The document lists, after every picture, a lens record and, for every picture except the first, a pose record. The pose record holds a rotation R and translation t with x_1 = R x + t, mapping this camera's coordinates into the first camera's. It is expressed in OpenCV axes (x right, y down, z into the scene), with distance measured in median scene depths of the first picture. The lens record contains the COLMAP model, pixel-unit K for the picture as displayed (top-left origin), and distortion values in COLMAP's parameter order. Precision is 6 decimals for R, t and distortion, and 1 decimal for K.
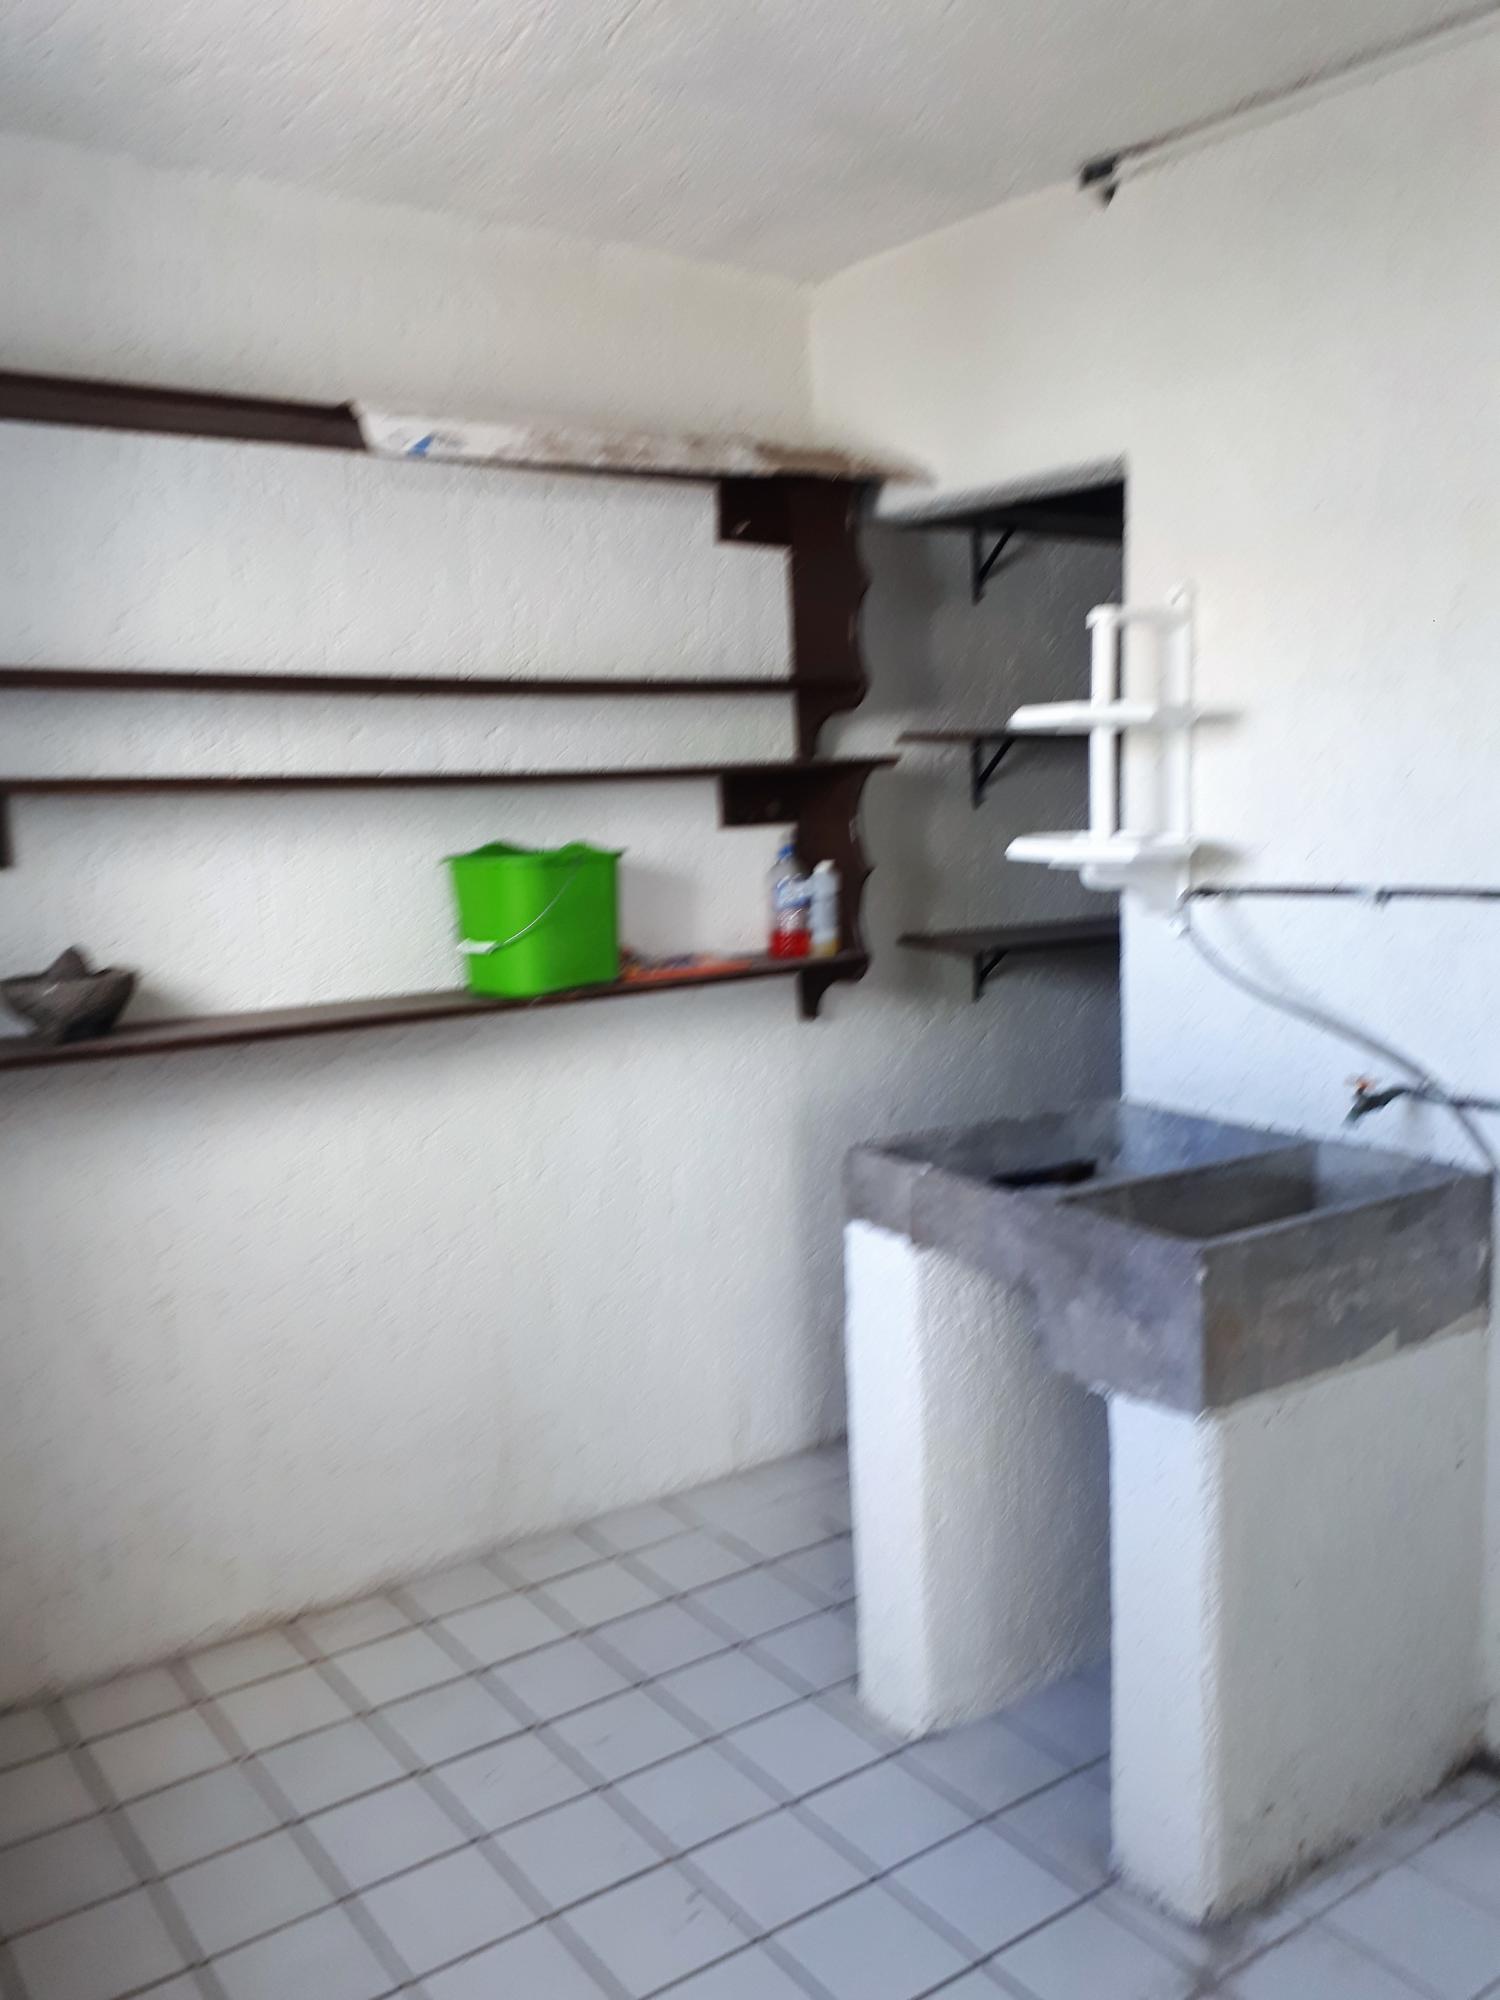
lens RADIAL K [[1638.5, 0, 751.0], [0, 1638.5, 1008.6], [0, 0, 1]] dist [0.054847, -0.064317]
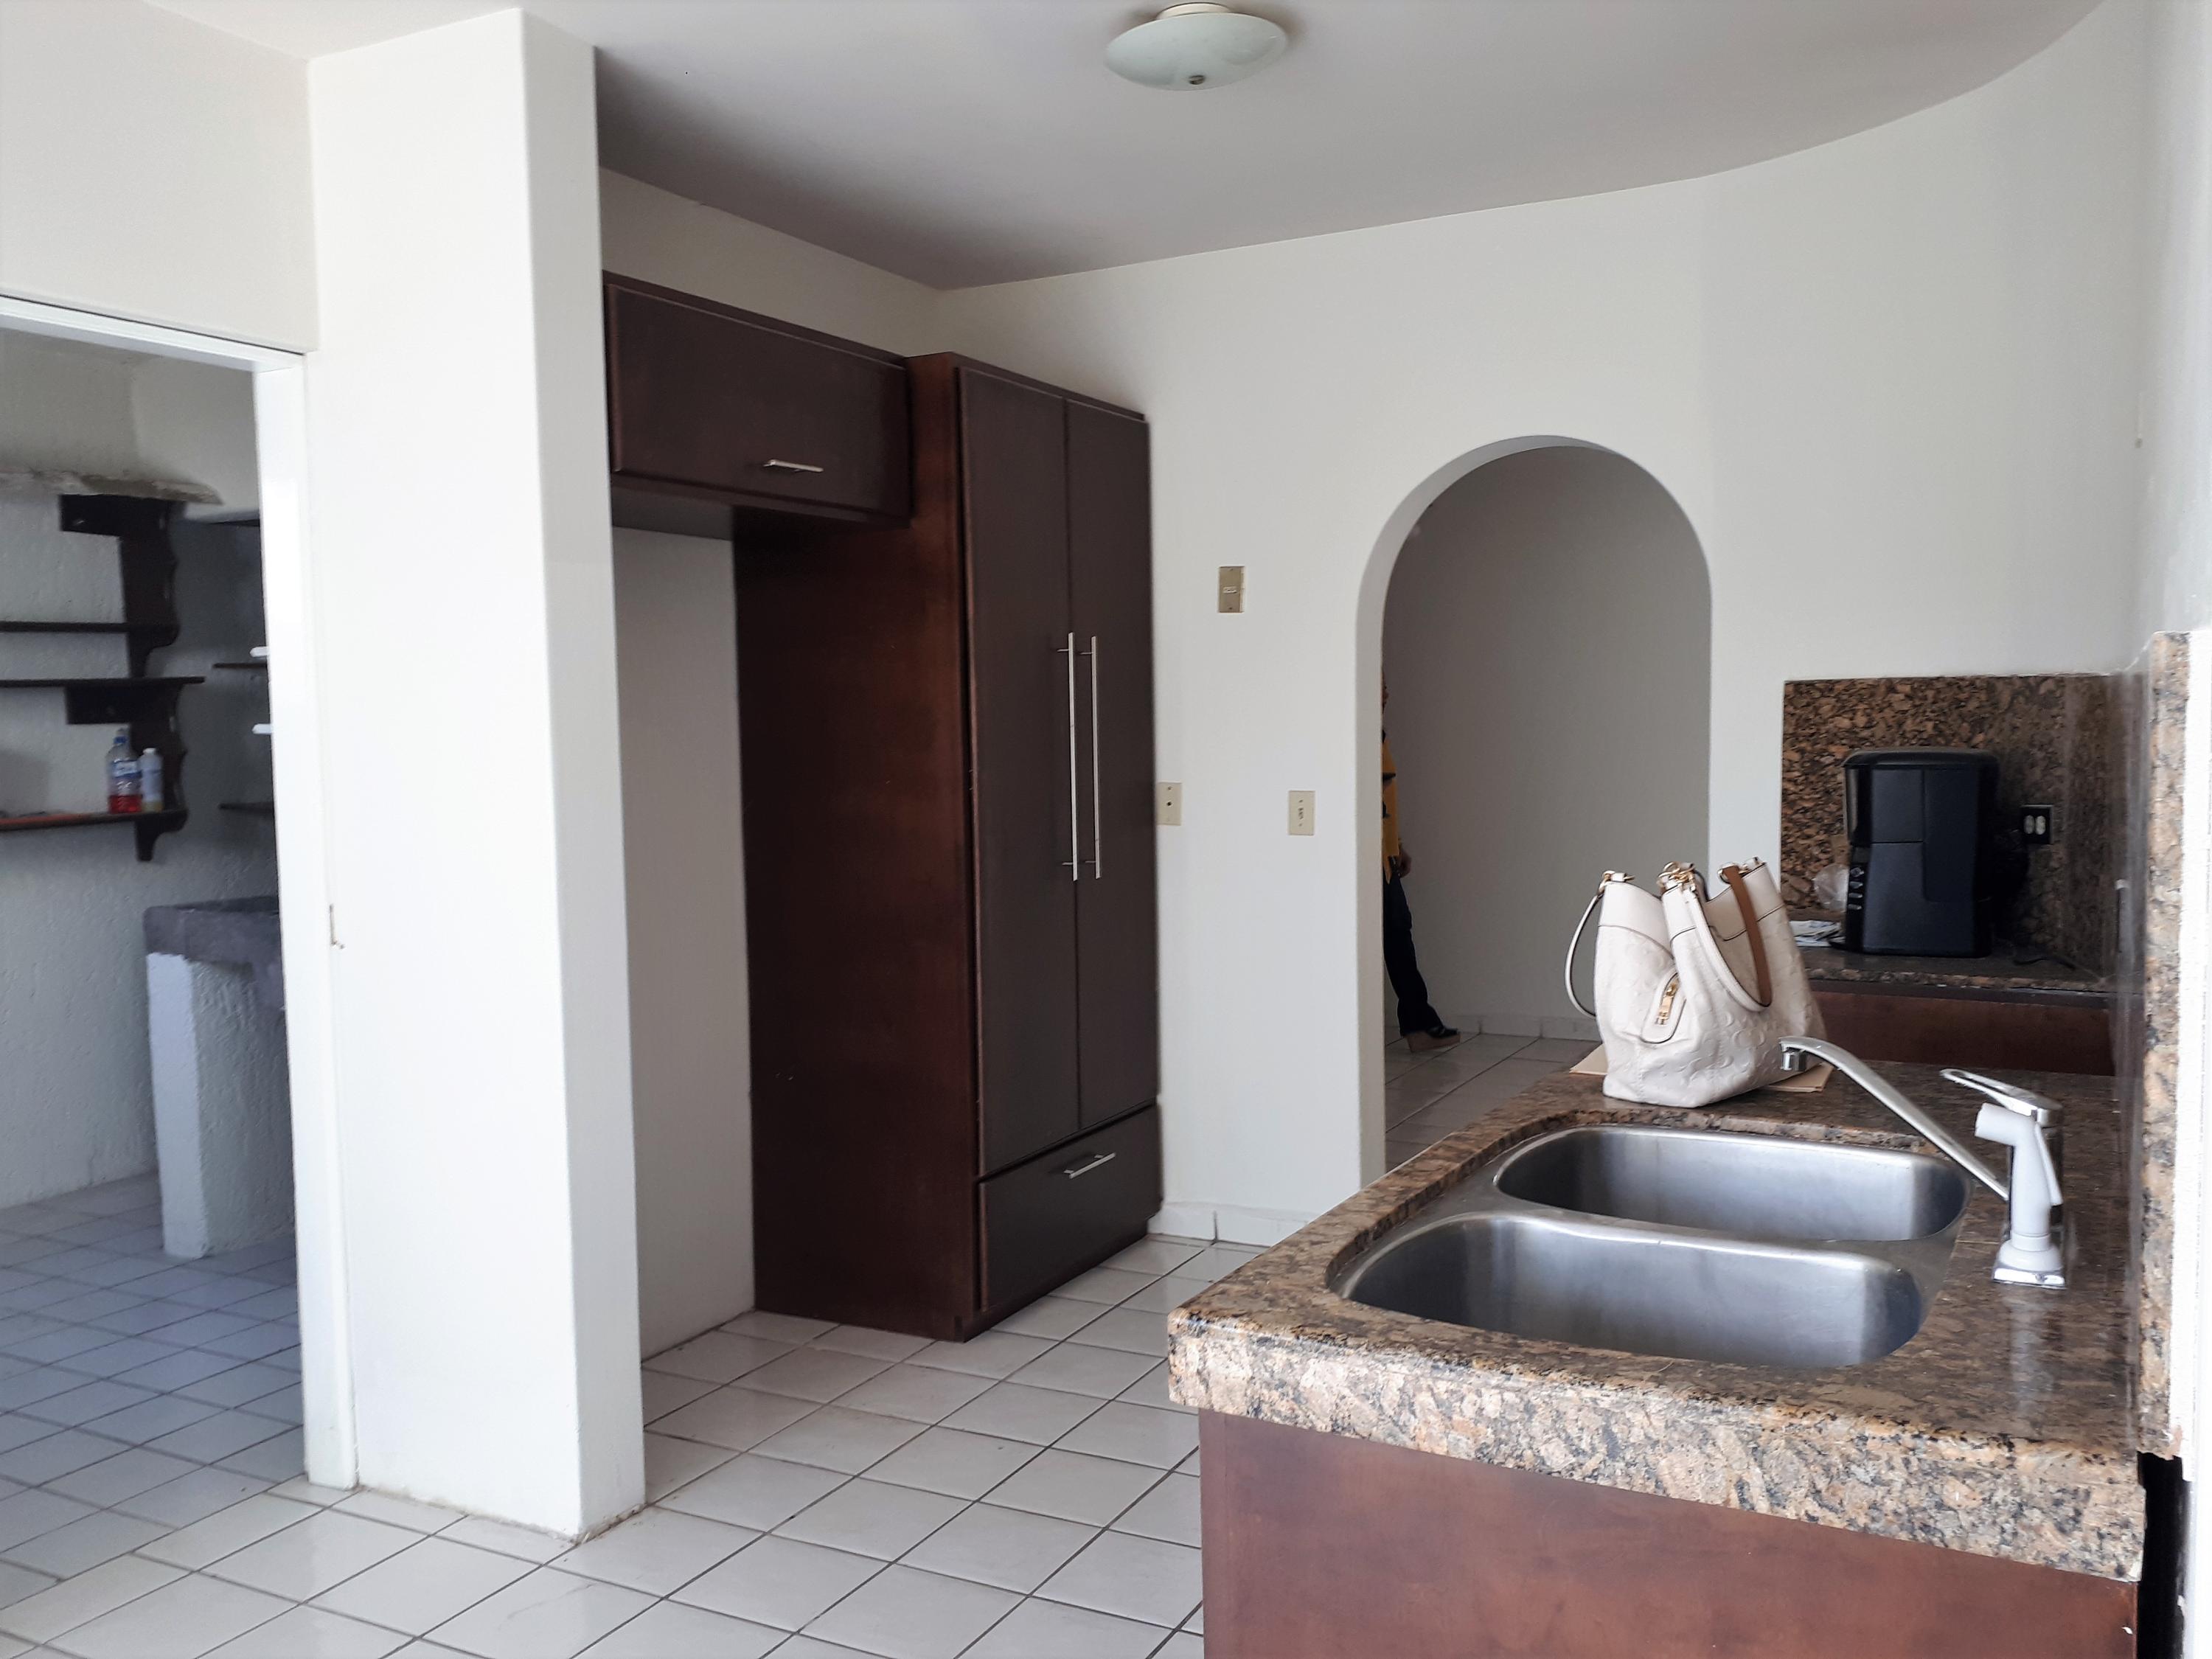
lens RADIAL K [[1812.1, 0, 1123.2], [0, 1812.1, 823.6], [0, 0, 1]] dist [0.054847, -0.064317]
pose [[0.892463, -0.016109, 0.450833, 0.081693], [0.053461, 0.996097, -0.070239, 0.139585], [-0.447941, 0.086788, 0.889841, -0.840102]]
